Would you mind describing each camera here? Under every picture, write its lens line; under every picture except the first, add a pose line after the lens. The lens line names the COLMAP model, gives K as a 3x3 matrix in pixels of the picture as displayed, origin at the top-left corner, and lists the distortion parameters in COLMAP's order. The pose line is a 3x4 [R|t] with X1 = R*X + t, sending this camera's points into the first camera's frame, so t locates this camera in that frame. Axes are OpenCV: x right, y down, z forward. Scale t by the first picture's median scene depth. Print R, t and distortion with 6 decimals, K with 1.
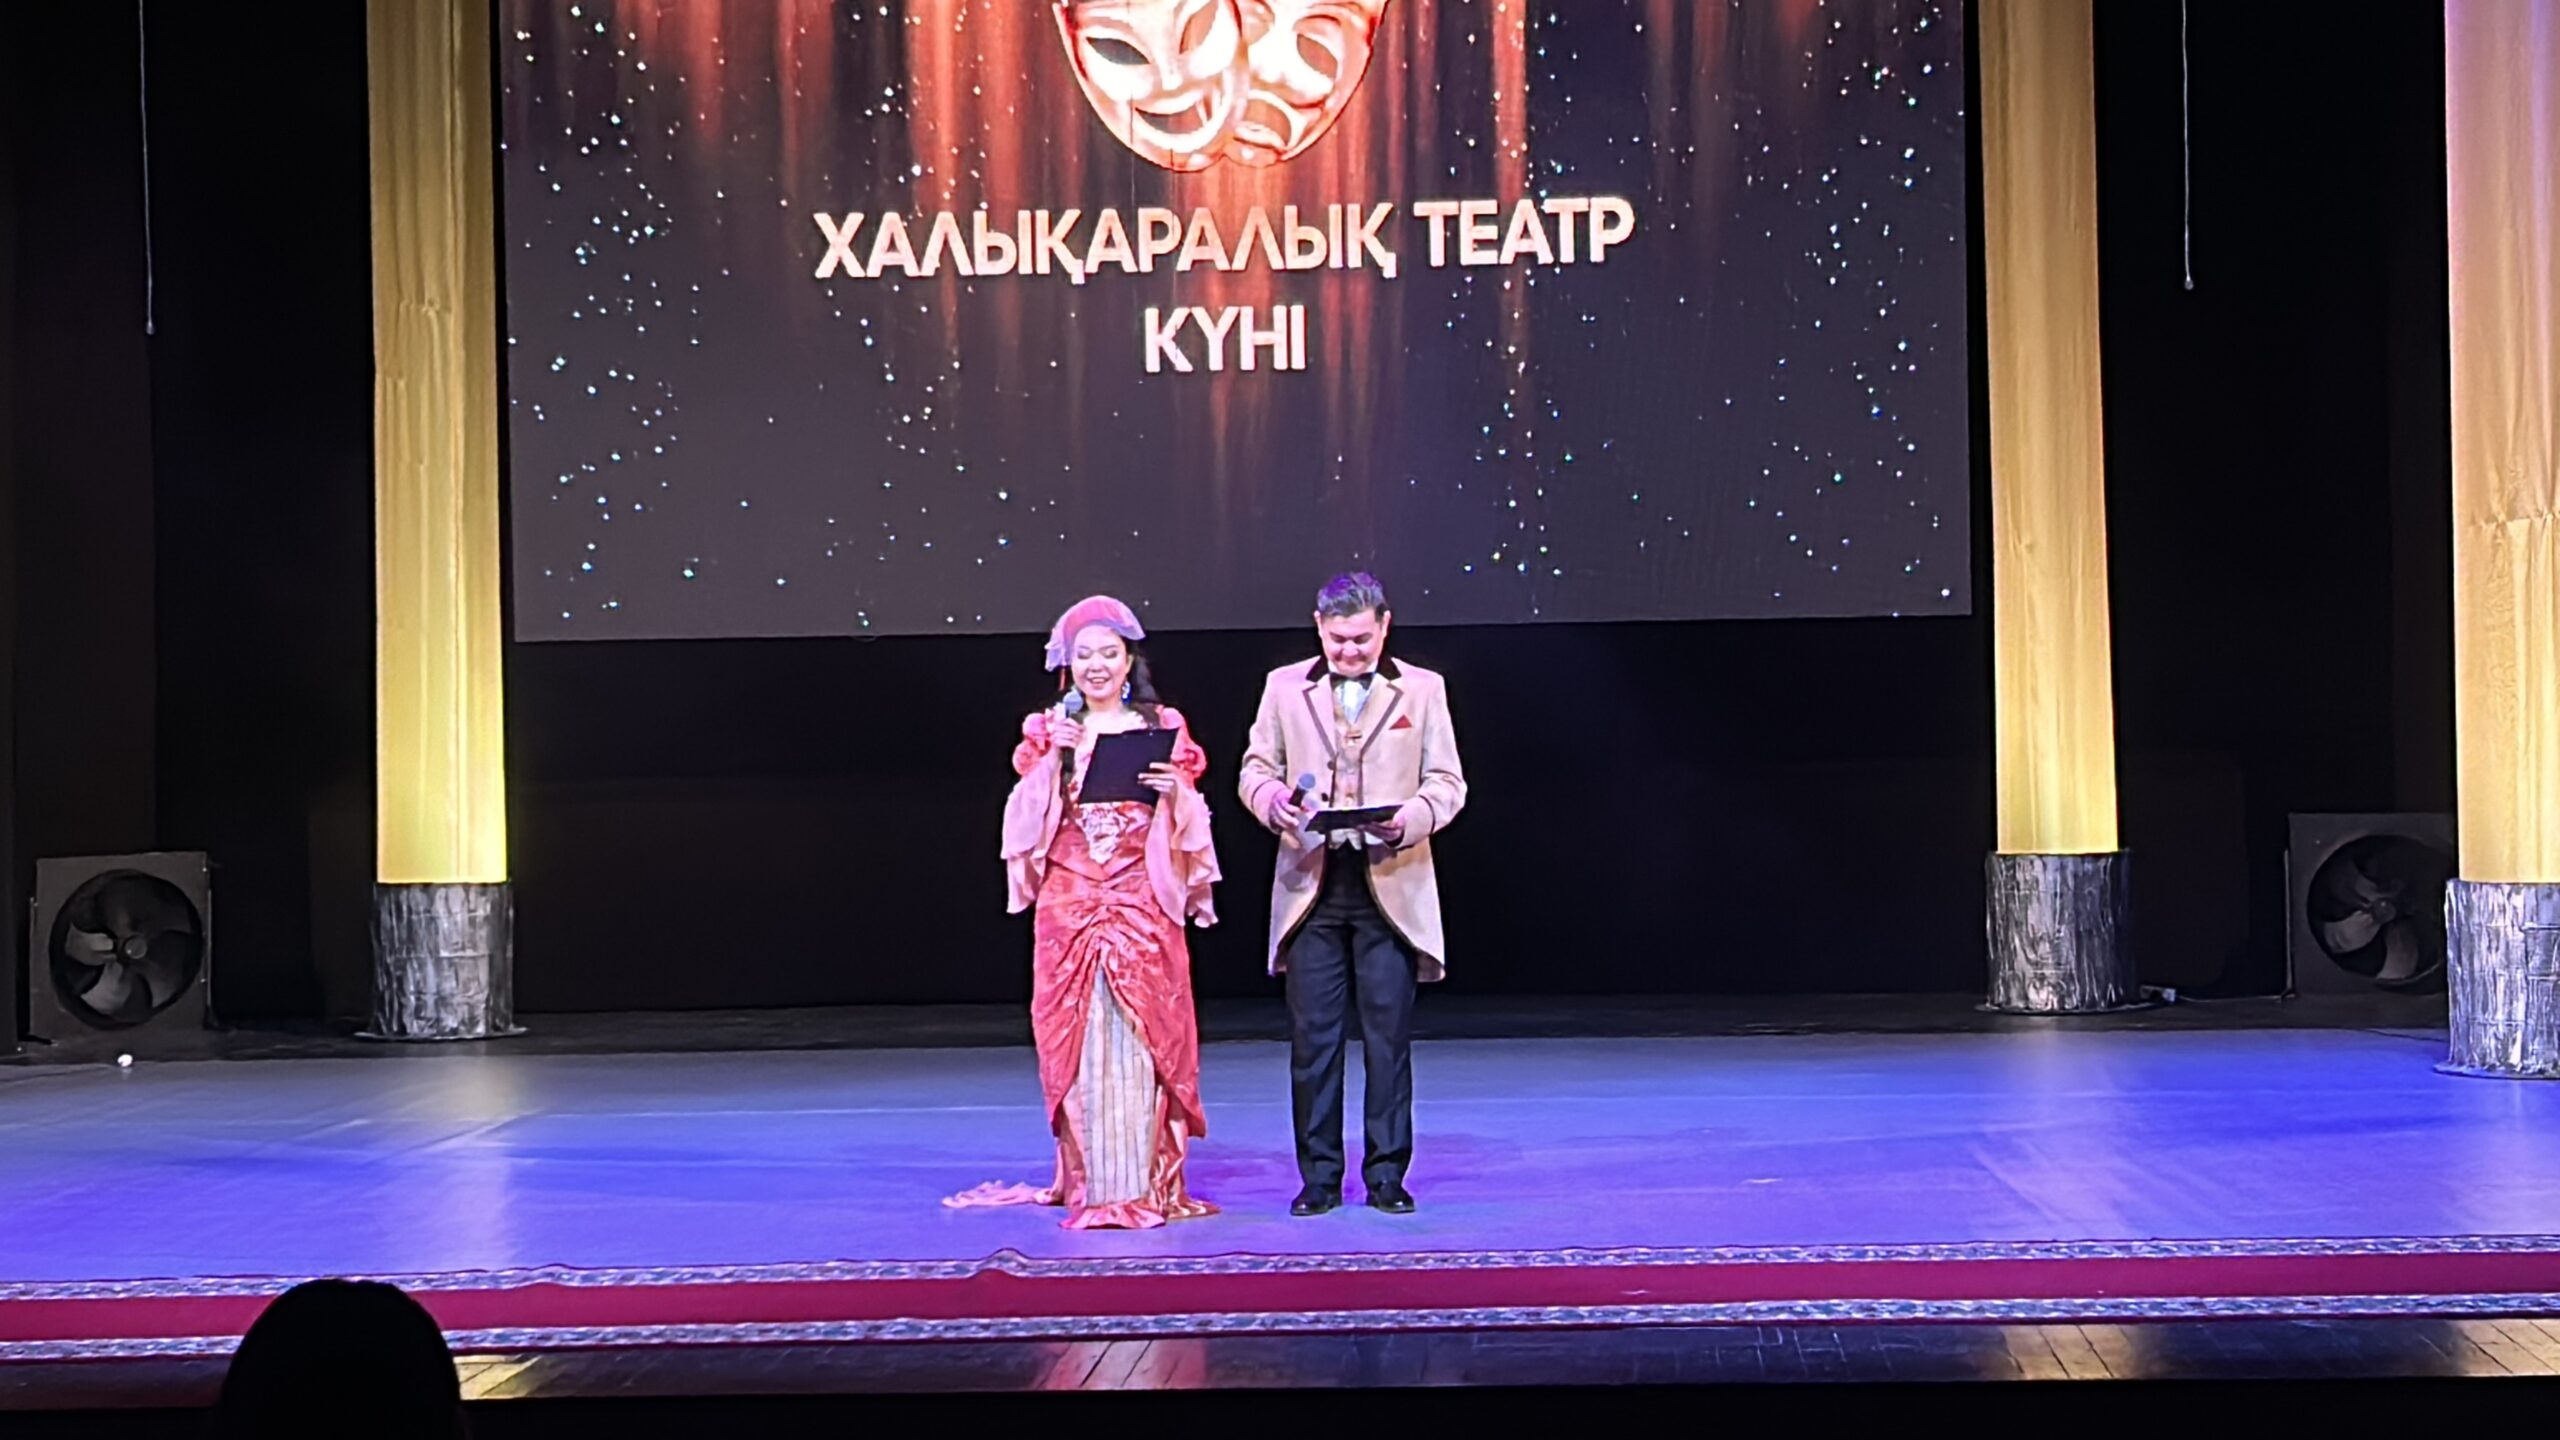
lens RADIAL K [[6144.2, 0, 1288.5], [0, 6144.2, 739.9], [0, 0, 1]] dist [0.361978, 0.000000]
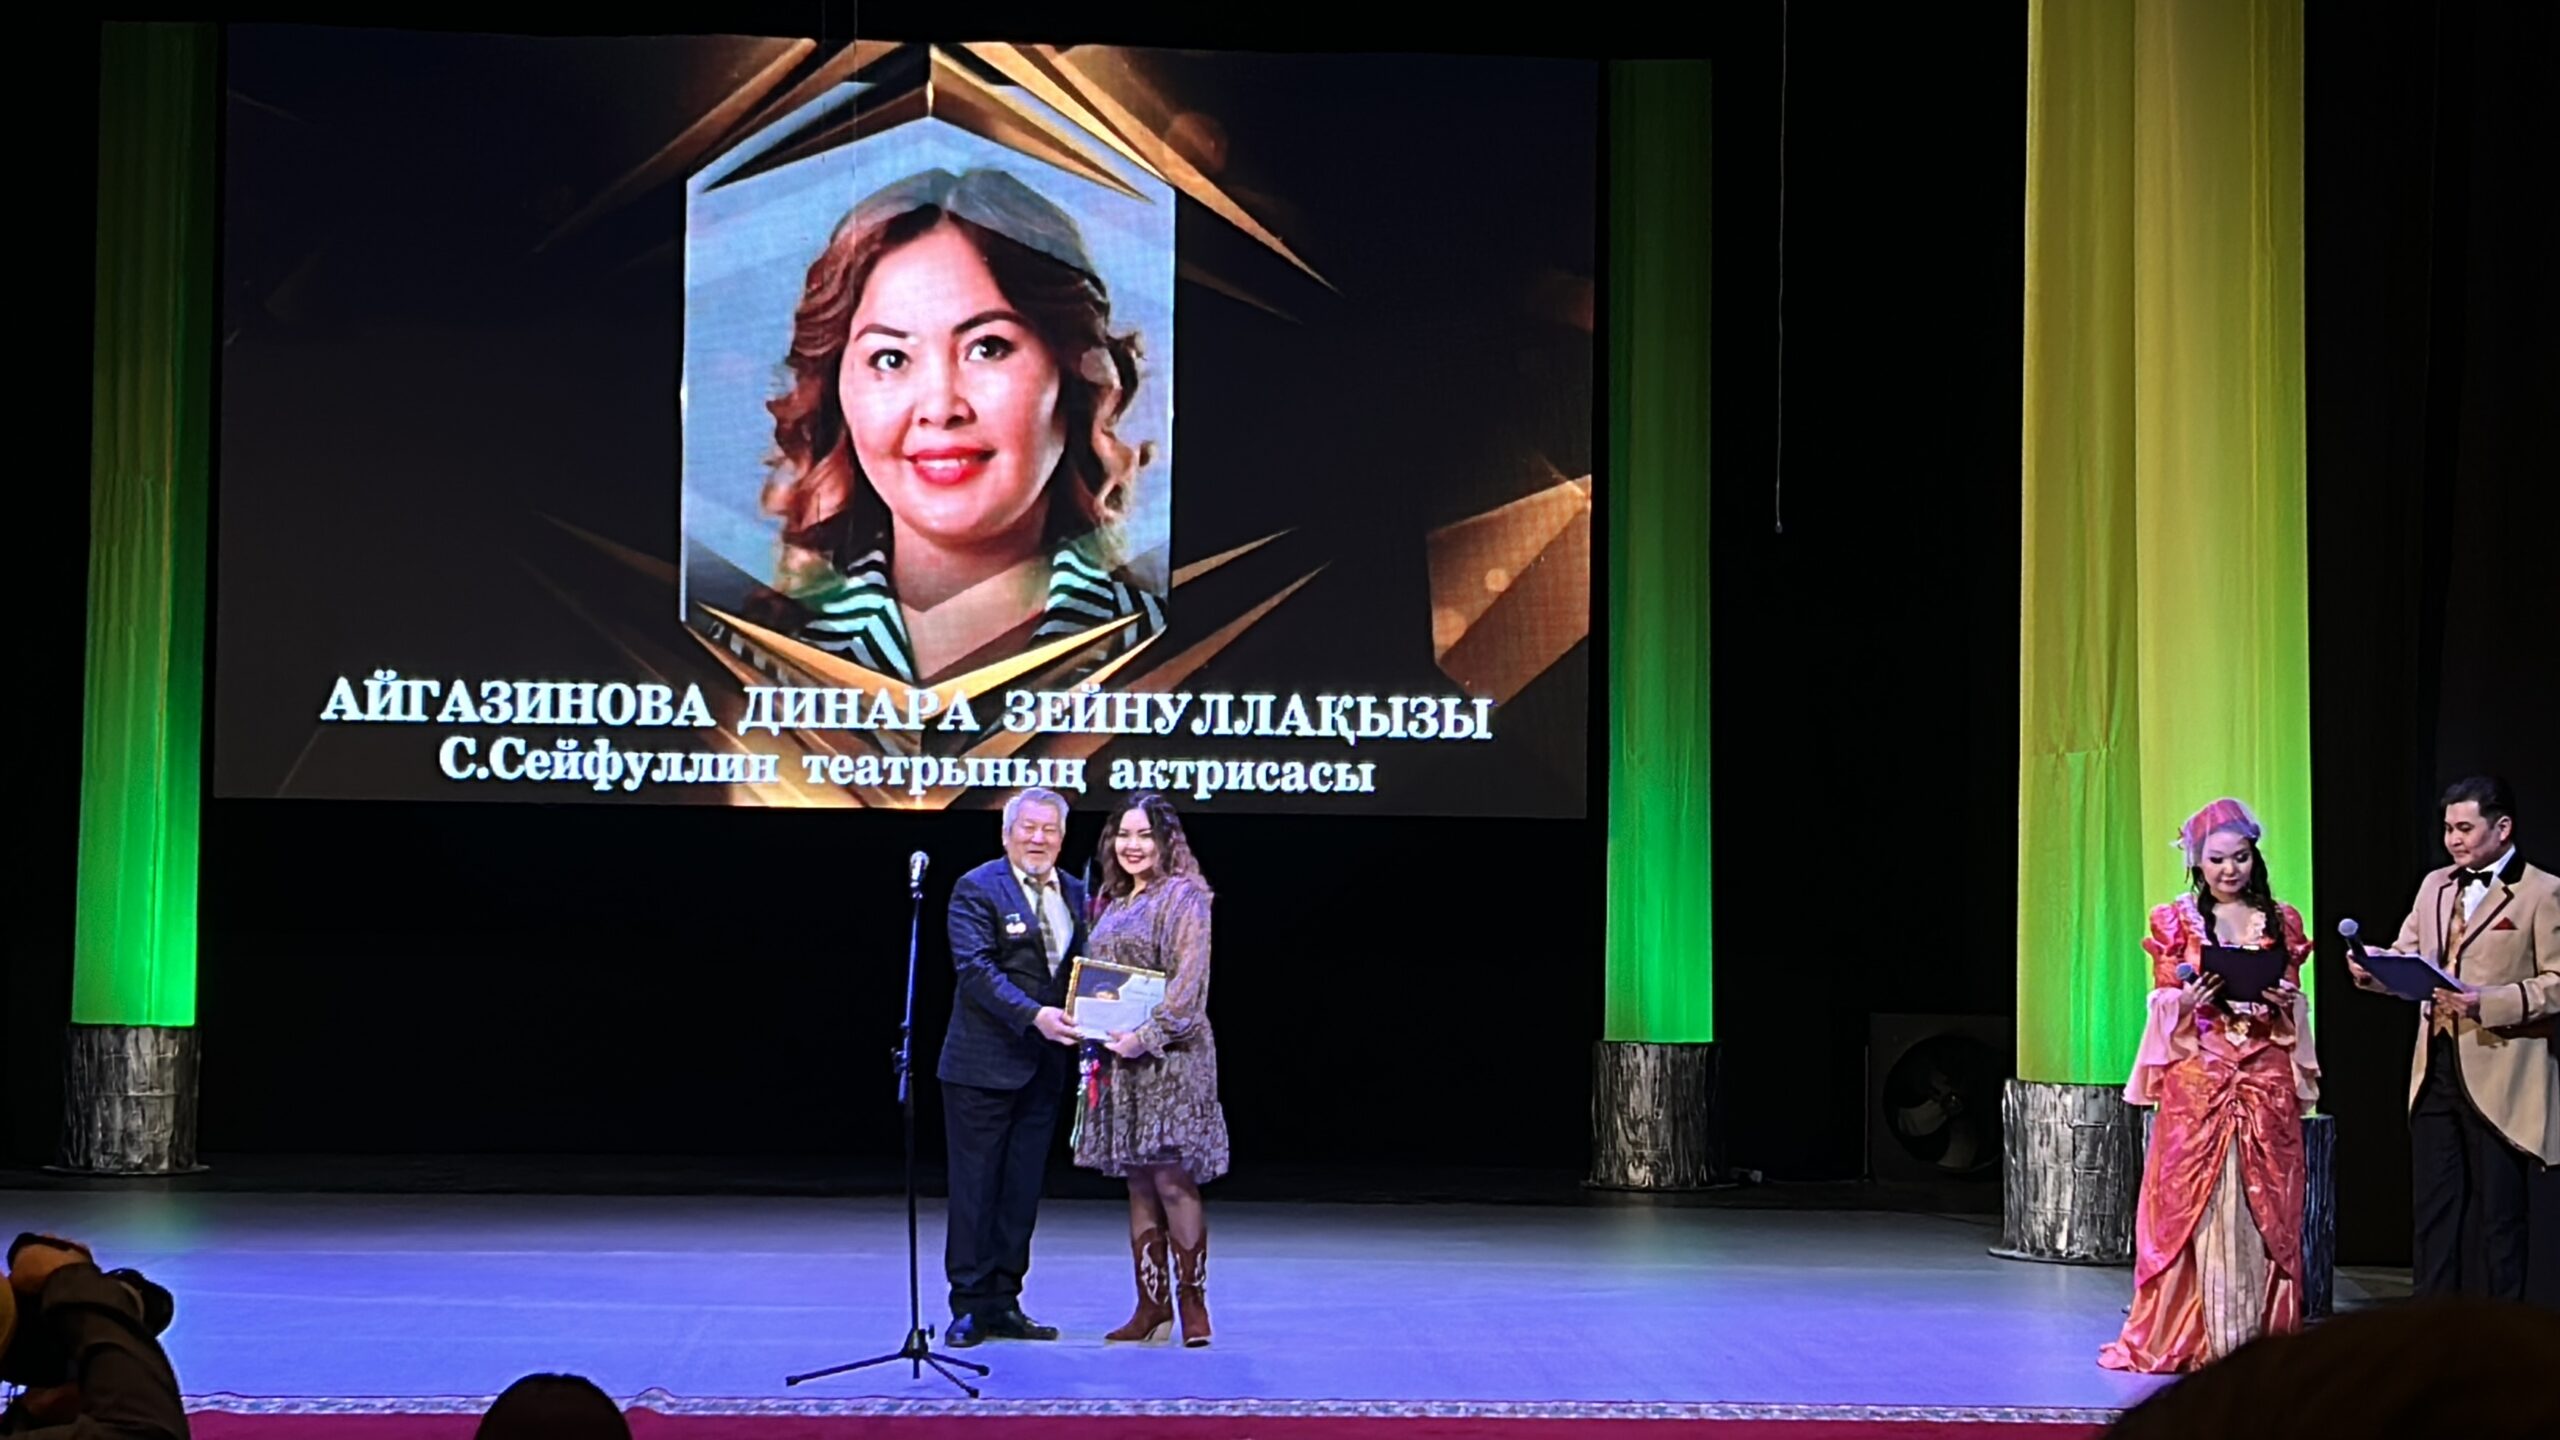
lens RADIAL K [[5810.7, 0, 1348.4], [0, 5810.7, 716.7], [0, 0, 1]] dist [0.309707, 0.000000]
pose [[0.997296, 0.035155, 0.064534, 0.002771], [-0.032946, 0.998845, -0.034983, -0.001091], [-0.065689, 0.032762, 0.997302, -0.014123]]
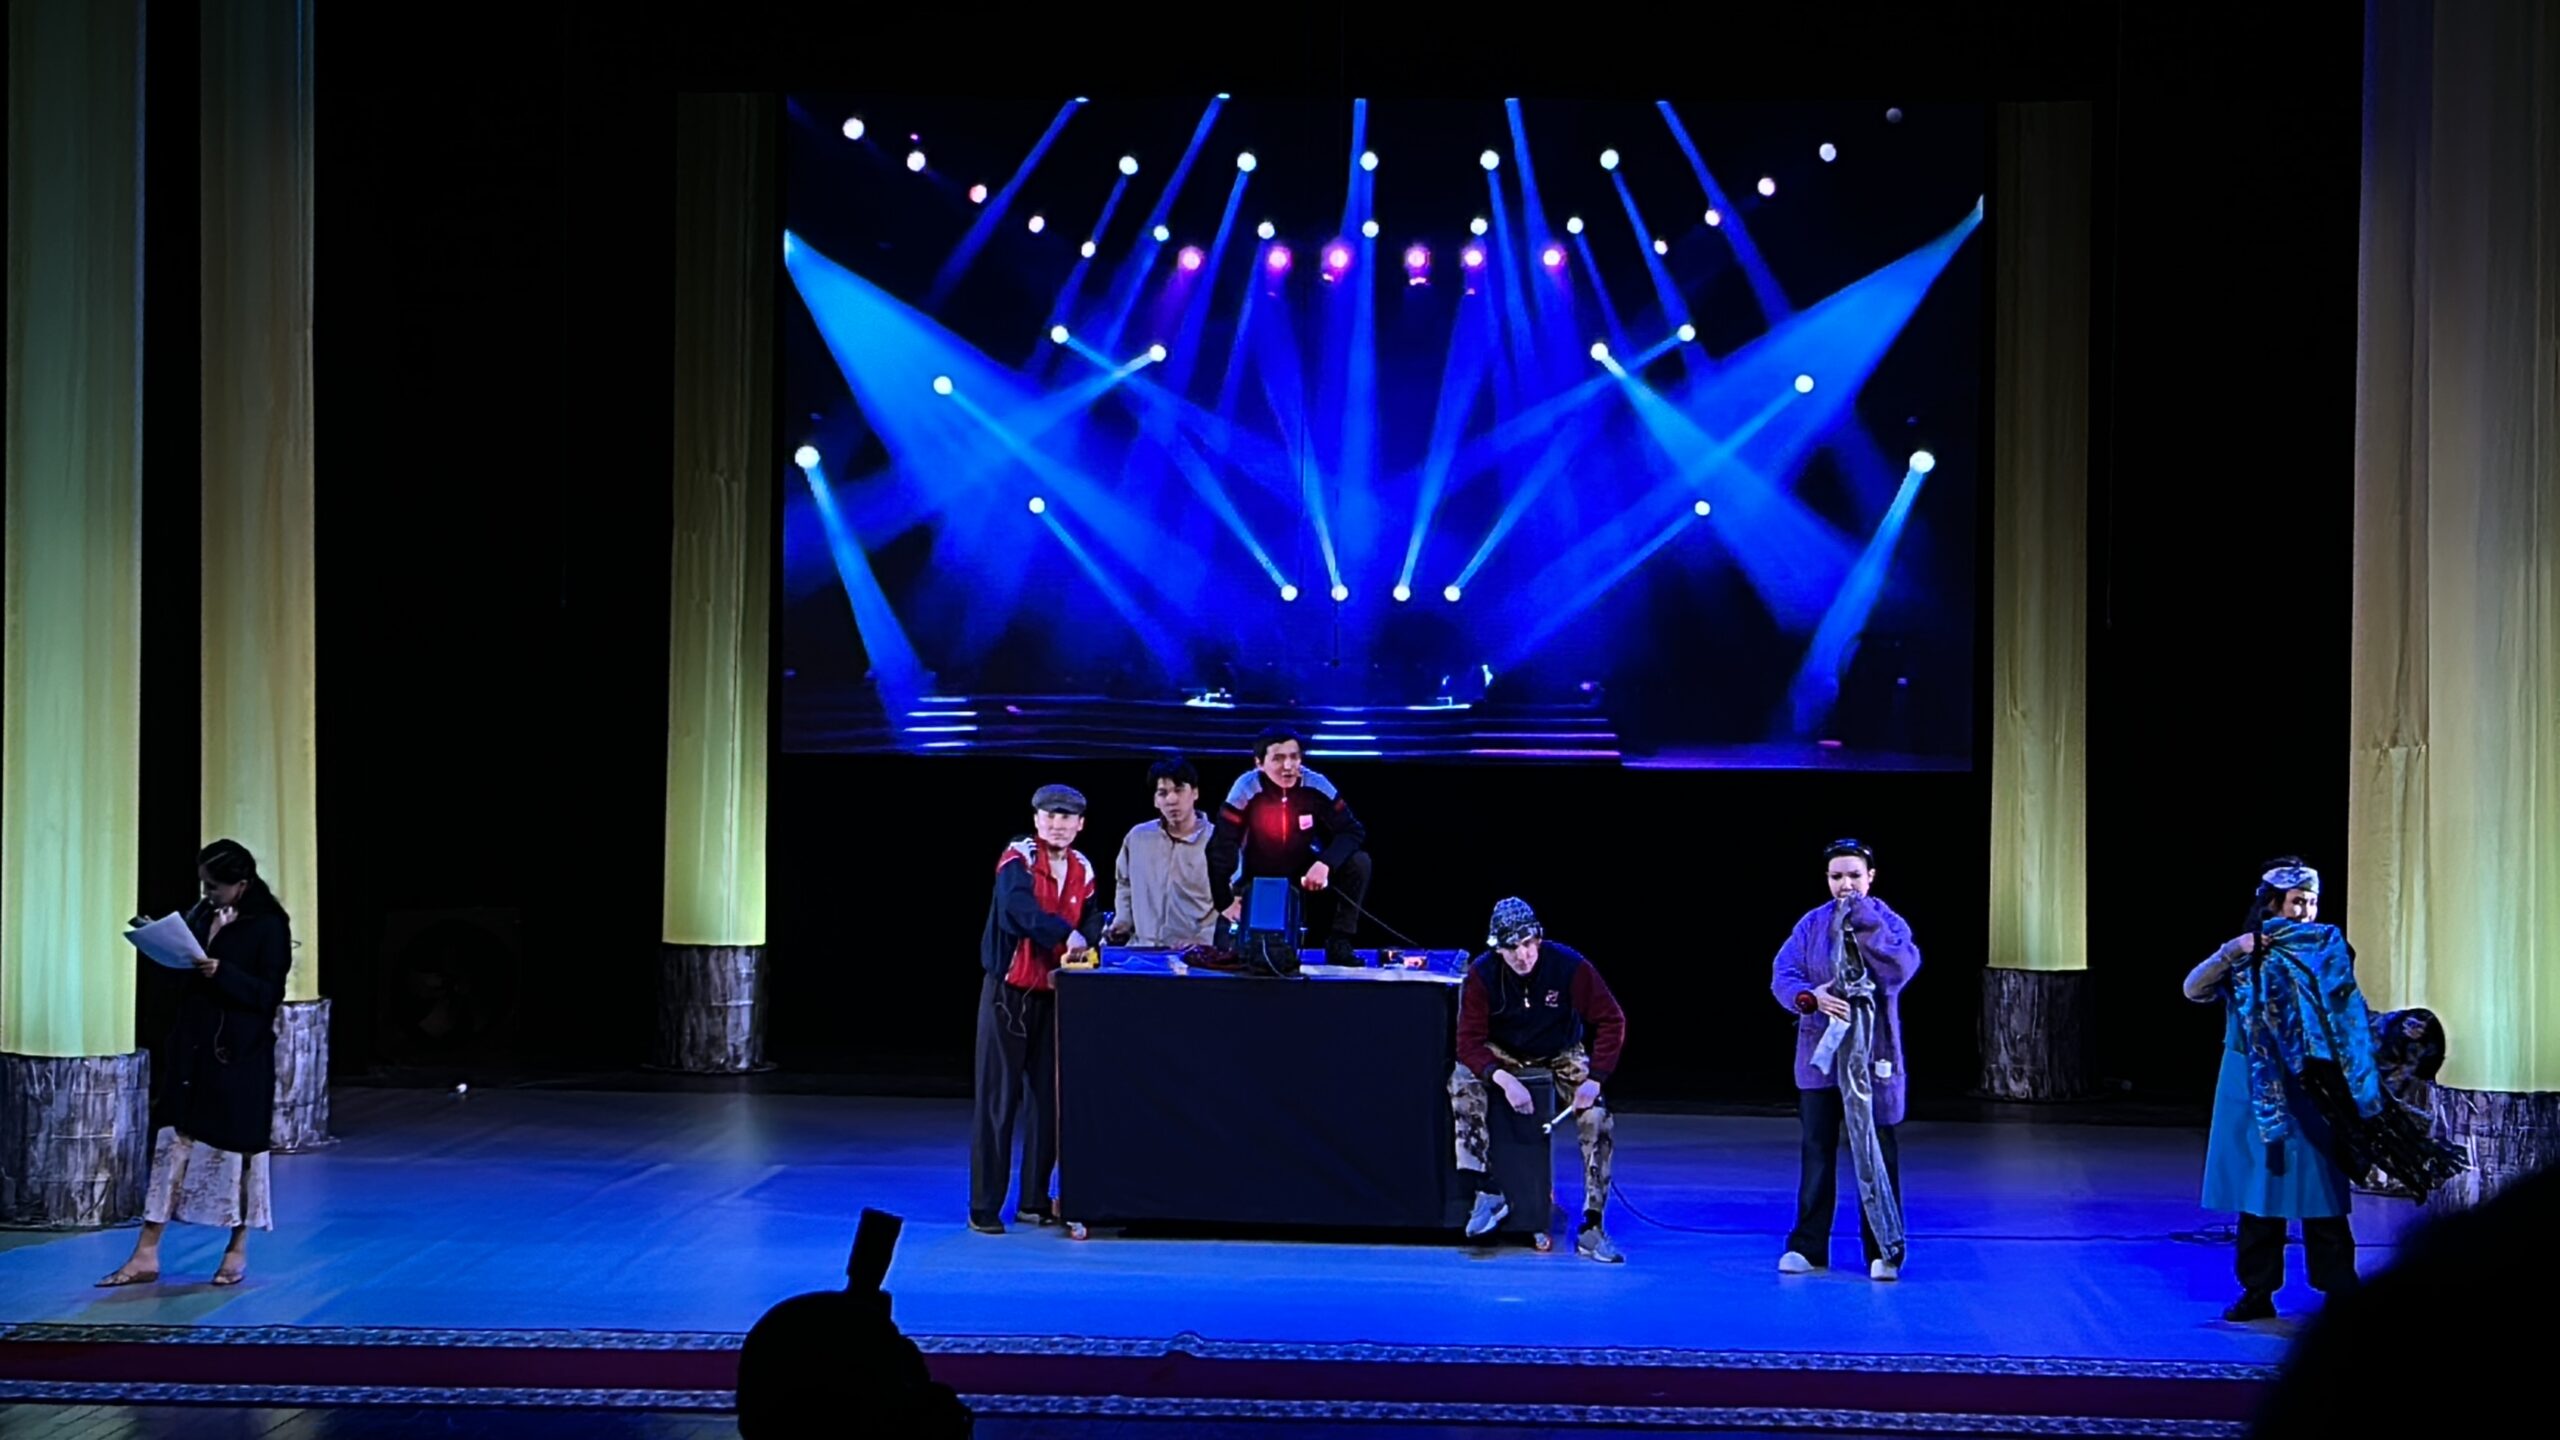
lens RADIAL K [[6007.5, 0, 1270.2], [0, 6007.5, 711.1], [0, 0, 1]] dist [0.416125, 0.000000]
pose [[0.999270, 0.031934, -0.020967, -0.003360], [-0.031553, 0.999335, 0.018254, -0.051045], [0.021536, -0.017579, 0.999614, -0.201891]]
